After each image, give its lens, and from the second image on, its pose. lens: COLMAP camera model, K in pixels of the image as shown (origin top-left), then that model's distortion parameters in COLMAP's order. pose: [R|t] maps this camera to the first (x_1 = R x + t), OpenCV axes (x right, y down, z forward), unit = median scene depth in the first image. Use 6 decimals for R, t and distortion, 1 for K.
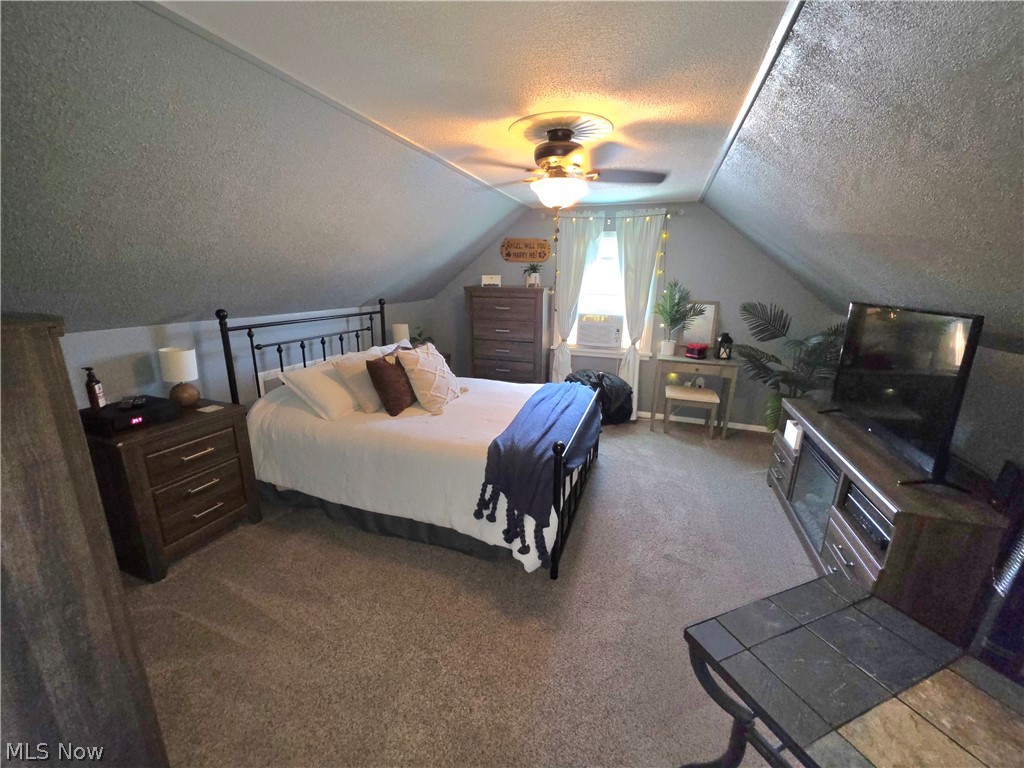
lens RADIAL K [[409.7, 0, 511.0], [0, 409.7, 388.4], [0, 0, 1]] dist [0.002361, -0.005159]
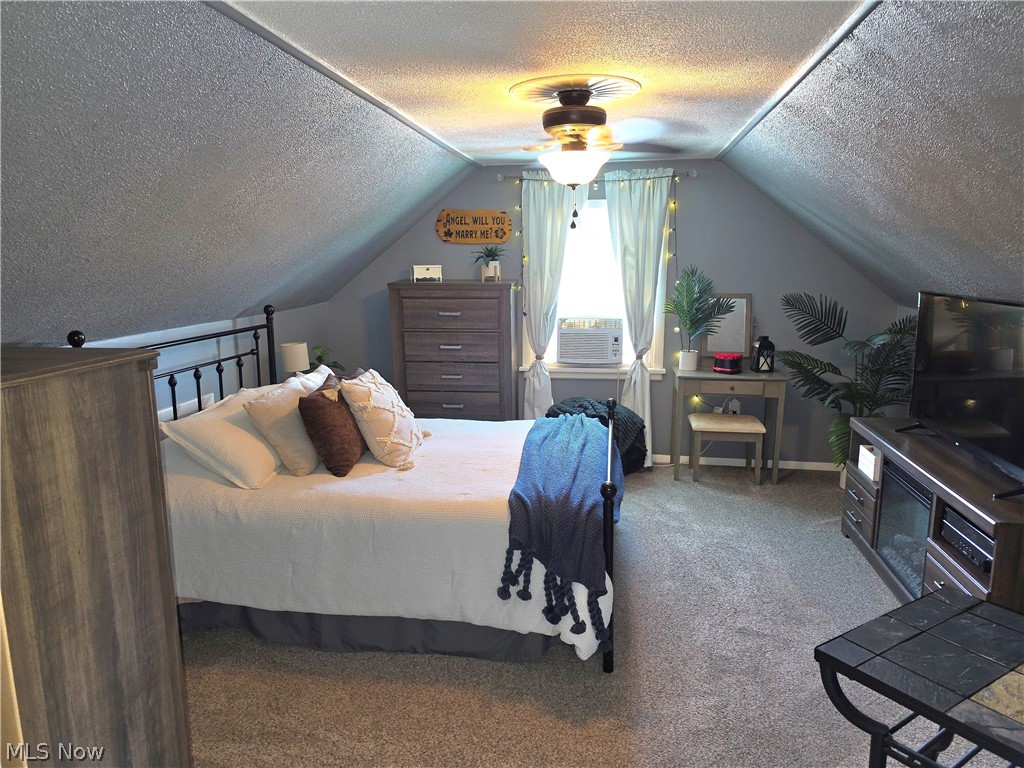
lens RADIAL K [[710.4, 0, 511.7], [0, 710.4, 393.2], [0, 0, 1]] dist [0.073523, -0.091895]
pose [[0.981604, -0.055320, 0.182740, -0.203129], [0.068675, 0.995348, -0.067579, 0.026985], [-0.178151, 0.078885, 0.980836, -0.209147]]
